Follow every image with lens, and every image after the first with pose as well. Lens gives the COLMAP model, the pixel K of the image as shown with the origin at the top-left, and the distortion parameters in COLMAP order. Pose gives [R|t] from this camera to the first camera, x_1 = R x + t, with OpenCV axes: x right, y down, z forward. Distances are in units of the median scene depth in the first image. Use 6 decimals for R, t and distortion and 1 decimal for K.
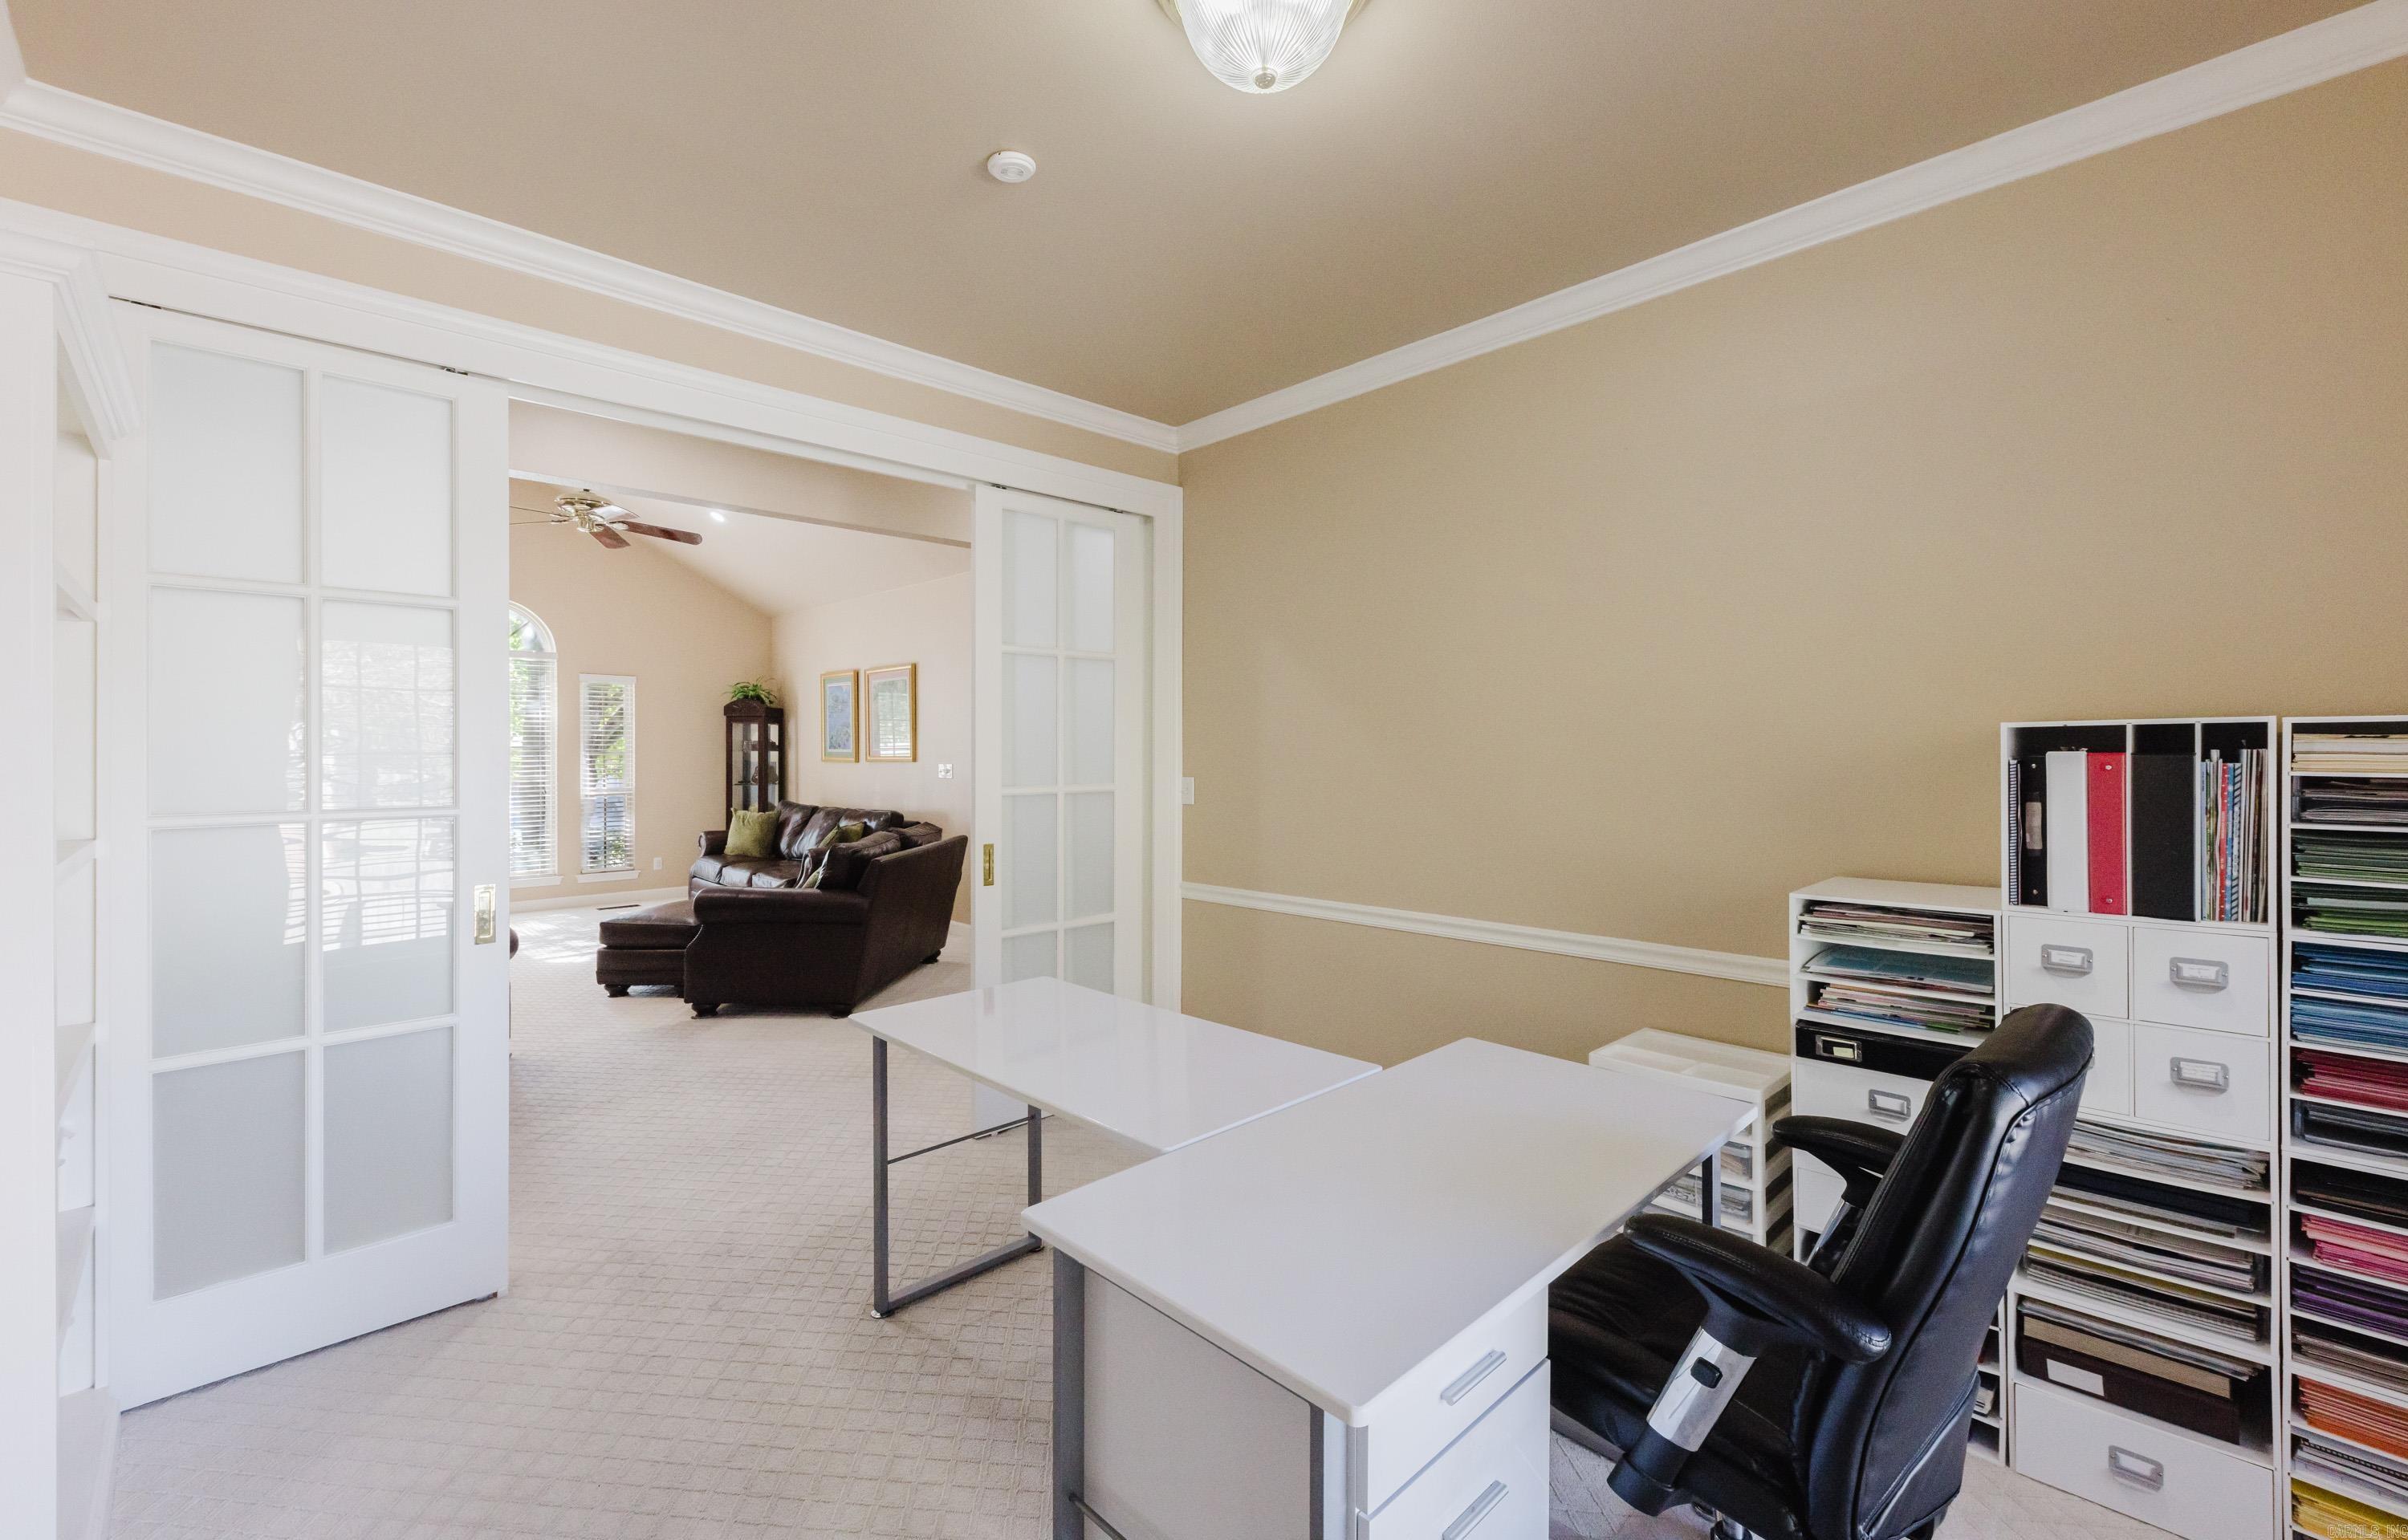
lens RADIAL K [[1000.7, 0, 1242.6], [0, 1000.7, 751.3], [0, 0, 1]] dist [-0.001955, -0.000026]
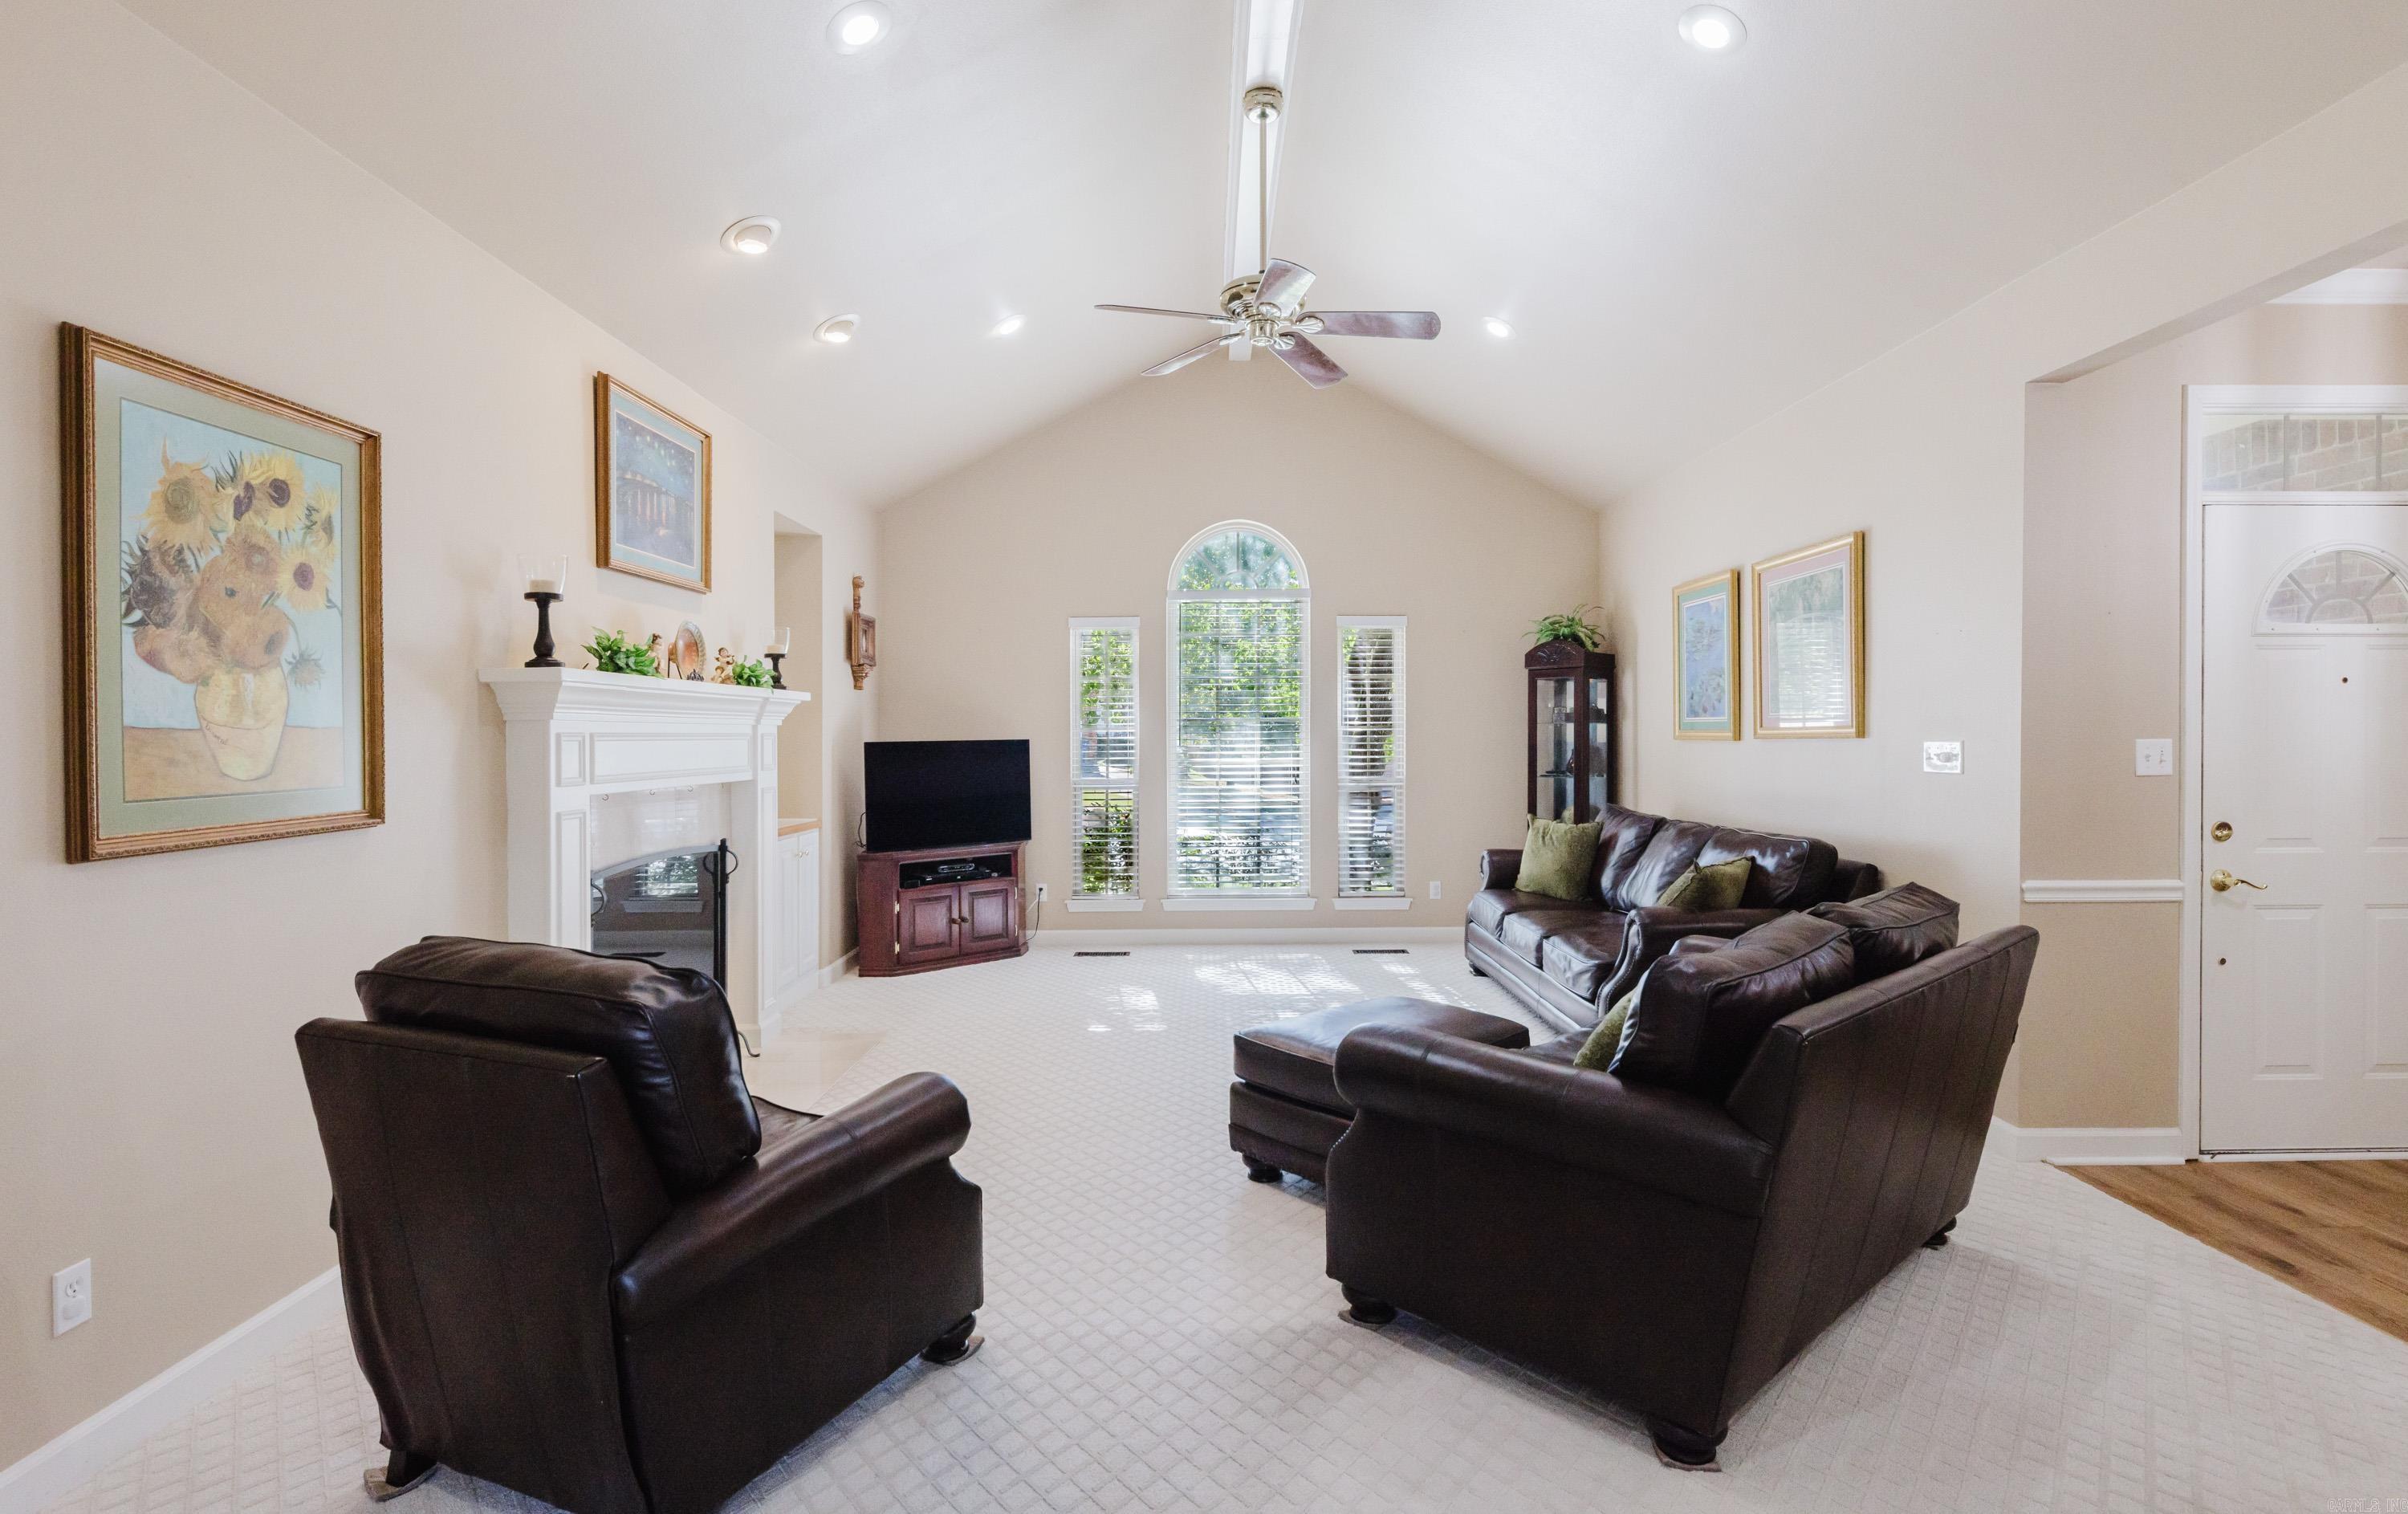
lens RADIAL K [[1168.8, 0, 1214.4], [0, 1168.8, 737.2], [0, 0, 1]] dist [0.017967, -0.000430]
pose [[0.702690, -0.000356, -0.711496, -0.136995], [-0.000298, 1.000000, -0.000795, 0.010274], [0.711496, 0.000771, 0.702690, 0.364391]]
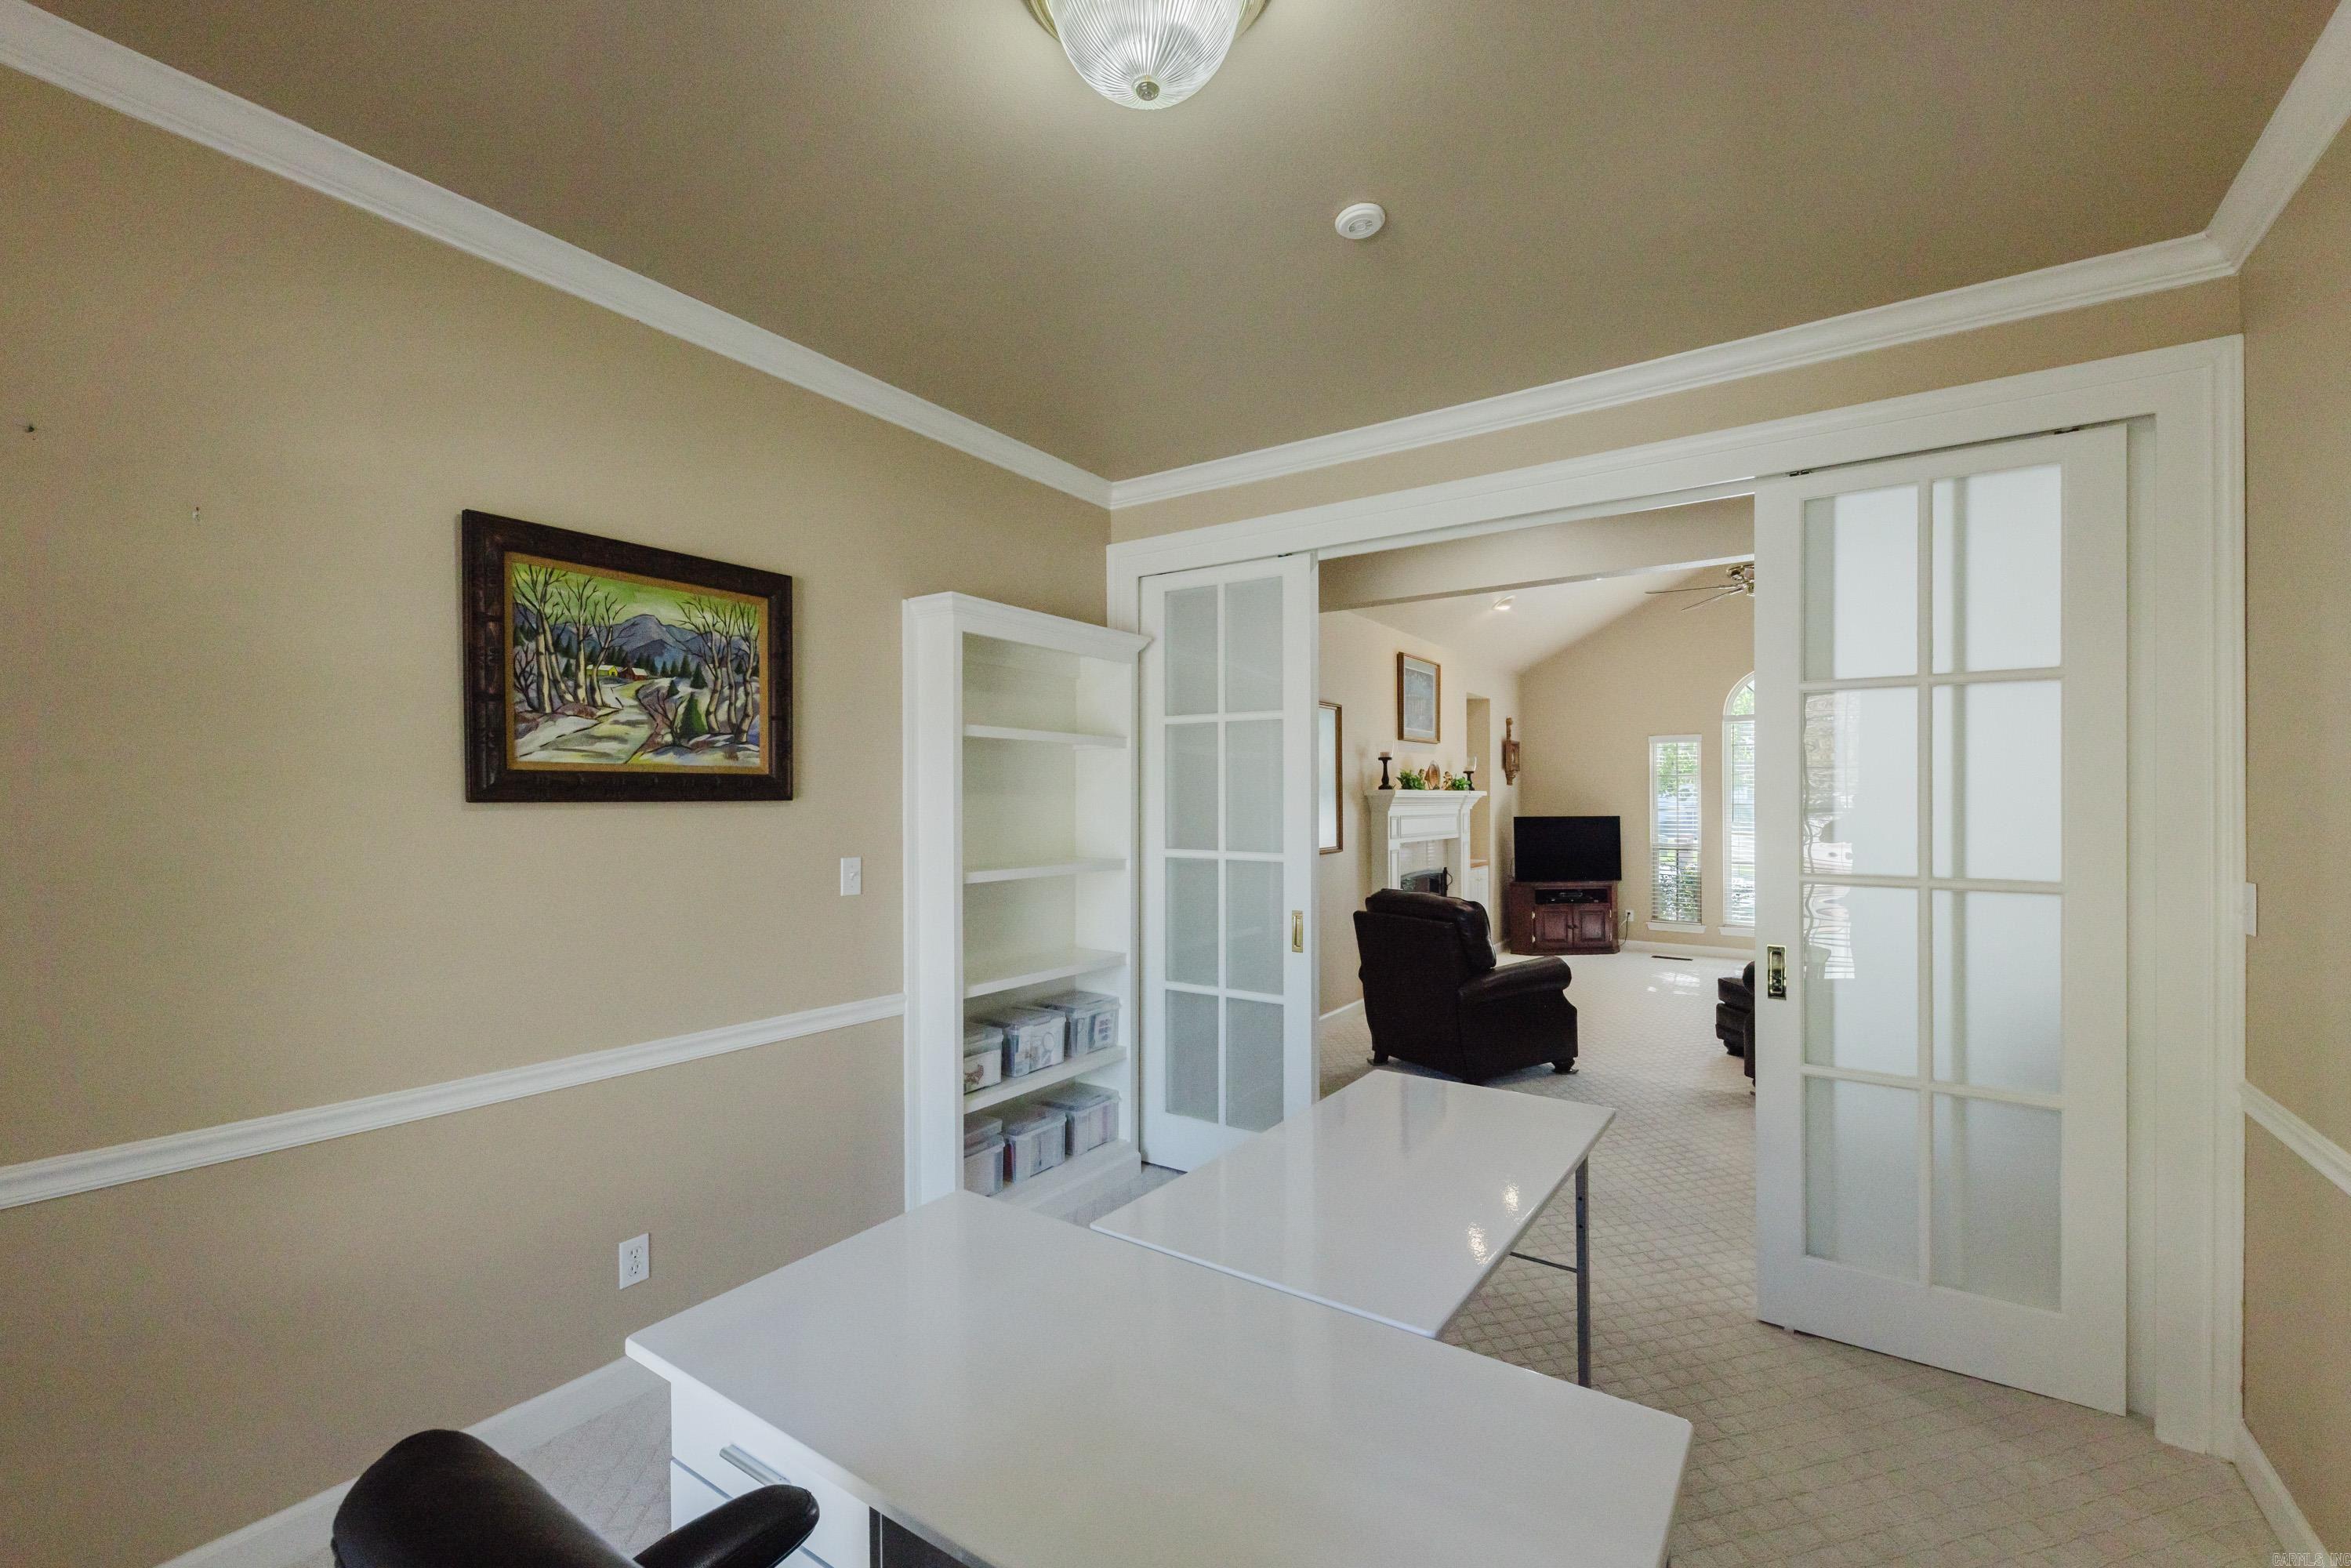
lens RADIAL K [[981.2, 0, 1170.7], [0, 981.2, 774.0], [0, 0, 1]] dist [0.009618, 0.000256]
pose [[0.169485, -0.021165, -0.985305, 0.177074], [-0.011475, 0.999659, -0.023447, -0.005105], [0.985466, 0.015280, 0.169185, 0.173982]]
